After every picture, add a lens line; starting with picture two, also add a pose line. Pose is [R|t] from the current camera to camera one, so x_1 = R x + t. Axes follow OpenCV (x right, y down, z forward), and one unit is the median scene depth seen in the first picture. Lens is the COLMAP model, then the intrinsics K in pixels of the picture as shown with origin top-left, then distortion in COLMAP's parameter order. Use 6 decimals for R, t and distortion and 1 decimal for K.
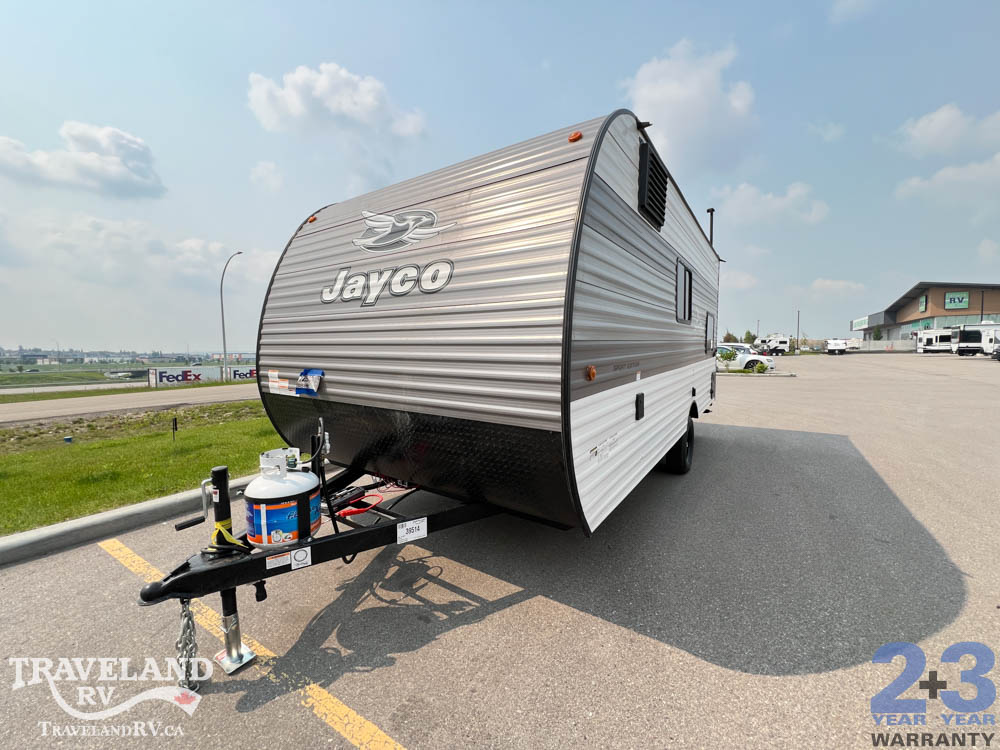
lens RADIAL K [[394.6, 0, 497.3], [0, 394.6, 350.0], [0, 0, 1]] dist [0.001300, -0.000043]
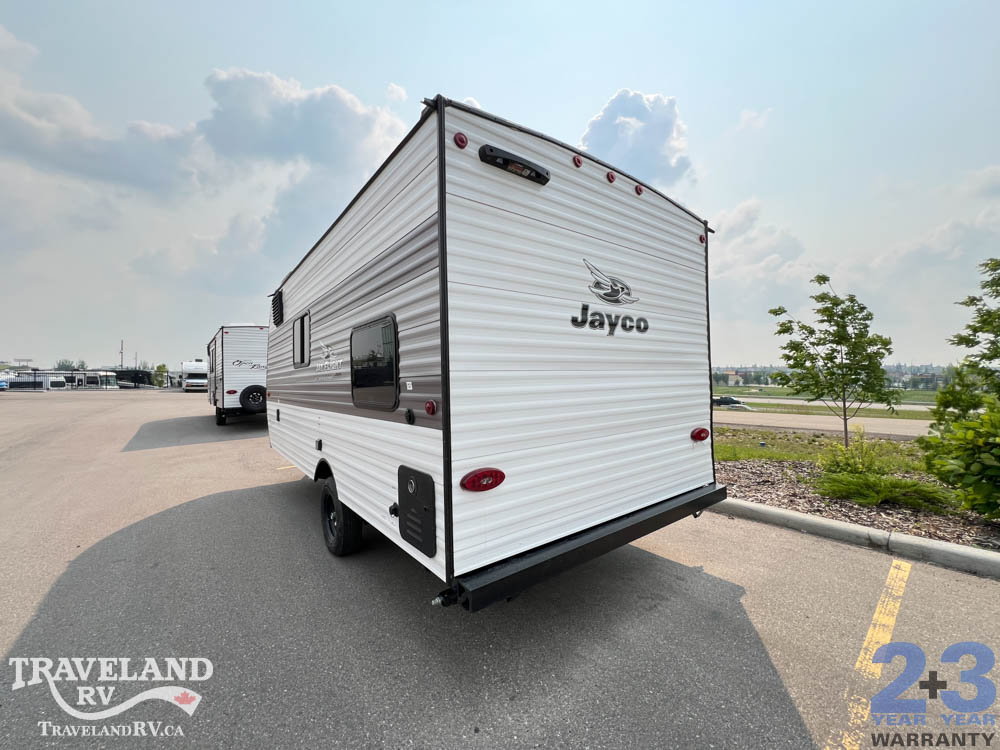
lens RADIAL K [[397.7, 0, 498.1], [0, 397.7, 373.4], [0, 0, 1]] dist [-0.000573, -0.000209]
pose [[-0.318851, -0.011729, -0.947732, 1.834396], [0.006617, 0.999872, -0.014601, -0.036521], [0.947782, -0.010927, -0.318732, 2.568650]]
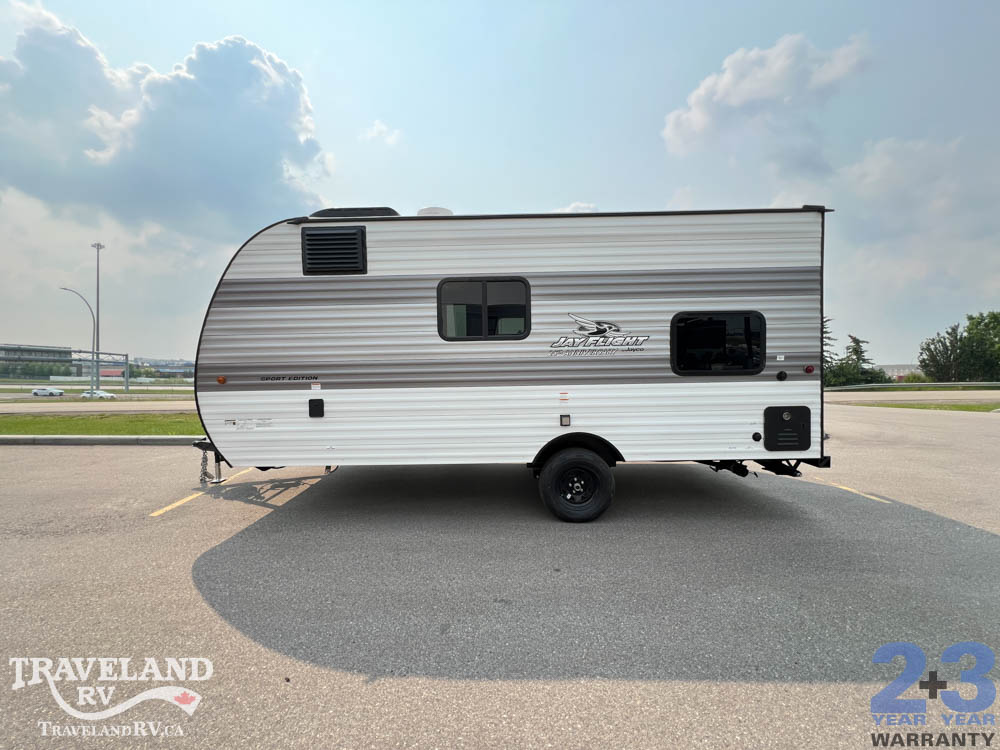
lens RADIAL K [[402.1, 0, 506.2], [0, 402.1, 371.1], [0, 0, 1]] dist [0.000819, 0.000185]
pose [[0.549682, 0.010451, -0.835308, 1.761851], [0.002917, 0.999892, 0.014429, -0.004078], [0.835369, -0.010368, 0.549592, 0.736767]]
